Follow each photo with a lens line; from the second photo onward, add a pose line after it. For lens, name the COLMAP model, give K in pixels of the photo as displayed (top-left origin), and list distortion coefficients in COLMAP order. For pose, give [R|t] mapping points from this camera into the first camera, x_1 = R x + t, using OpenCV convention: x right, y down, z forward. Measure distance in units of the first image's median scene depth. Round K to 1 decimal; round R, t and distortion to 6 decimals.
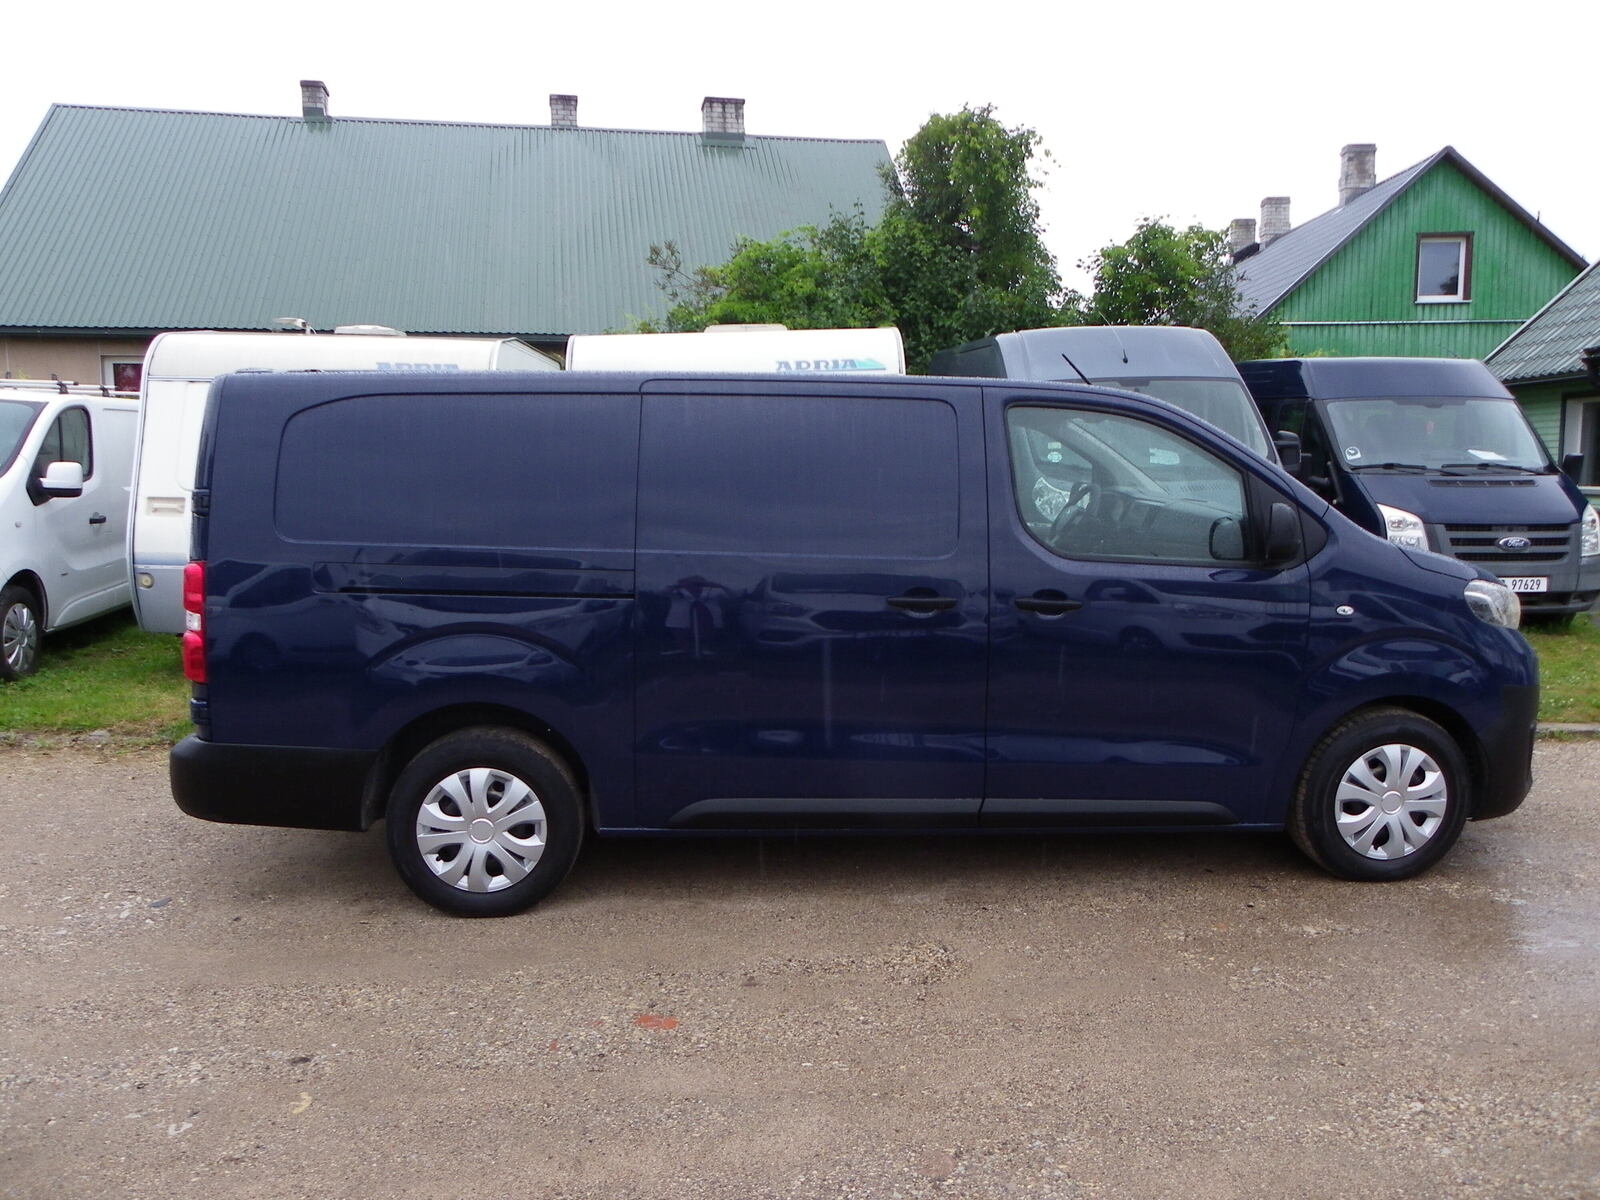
lens RADIAL K [[1191.1, 0, 800.0], [0, 1191.1, 600.0], [0, 0, 1]] dist [-0.022140, 0.007791]
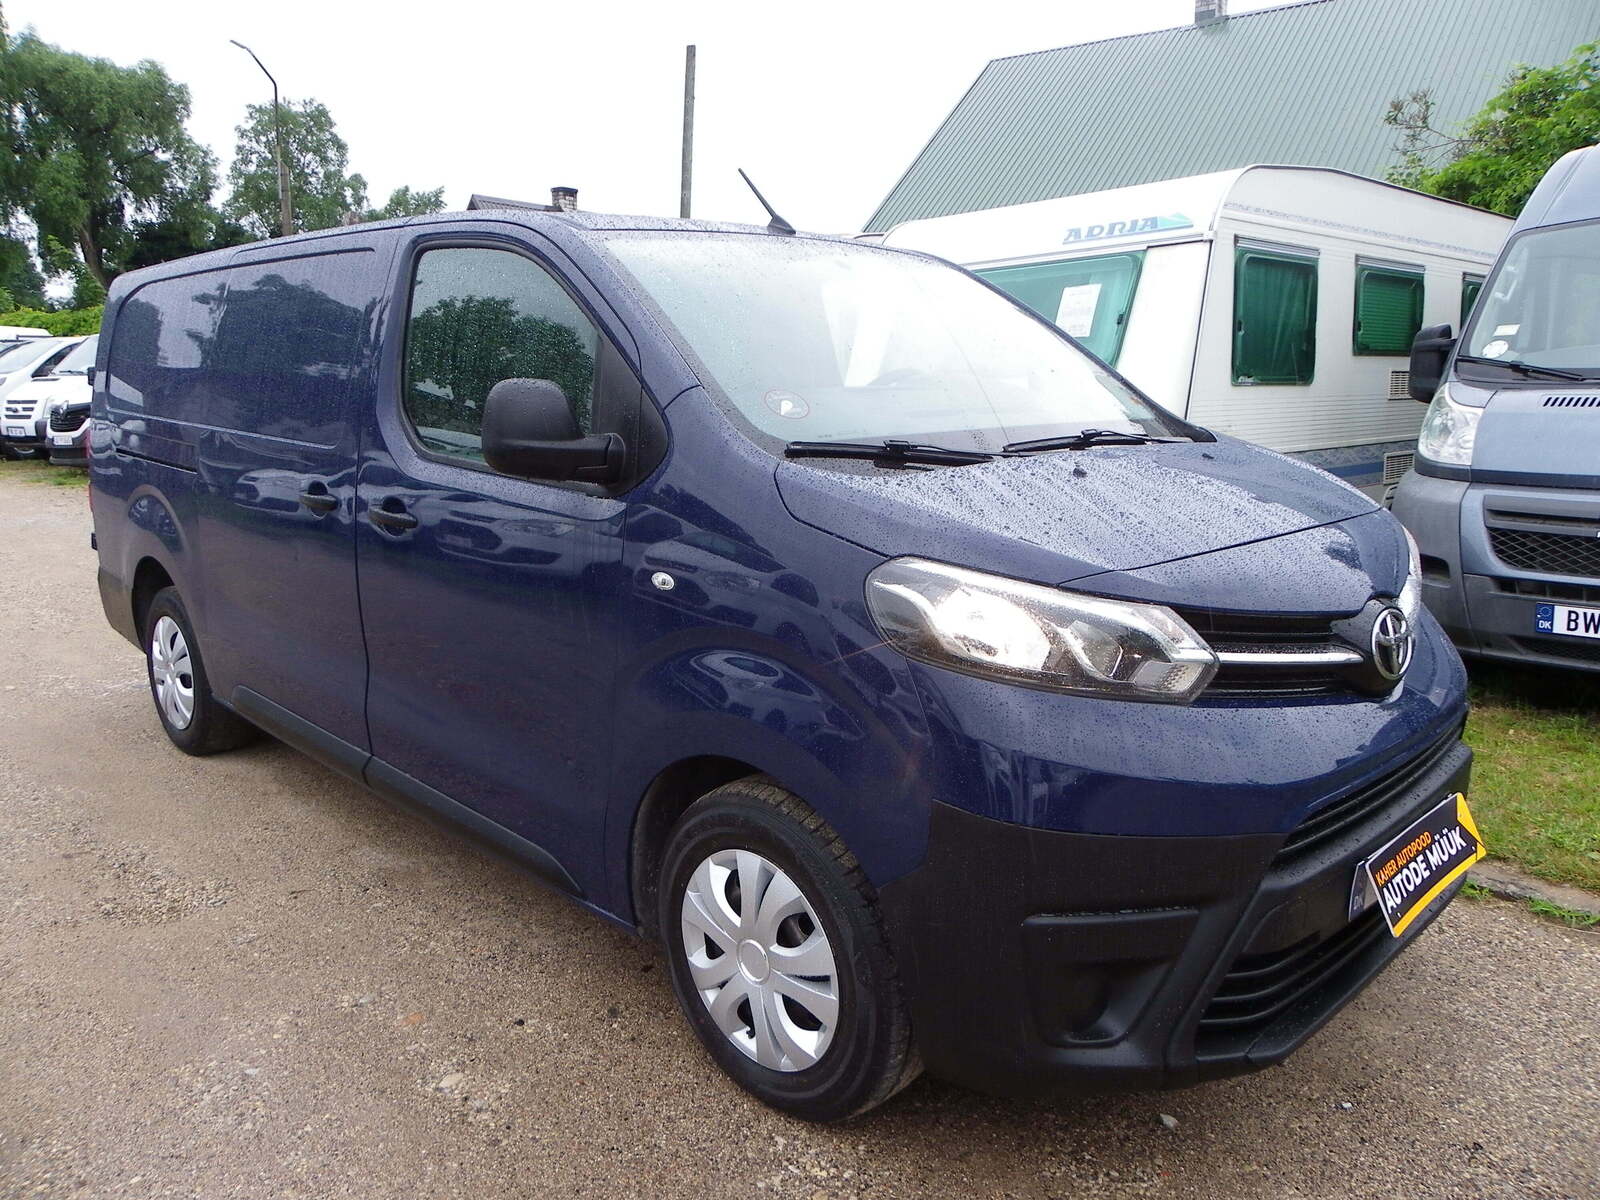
lens RADIAL K [[1191.1, 0, 800.0], [0, 1191.1, 600.0], [0, 0, 1]] dist [-0.022140, 0.007791]
pose [[0.637567, 0.140185, -0.757533, 0.487801], [-0.096649, 0.990091, 0.101877, -0.023596], [0.764308, 0.008261, 0.644798, 0.371237]]
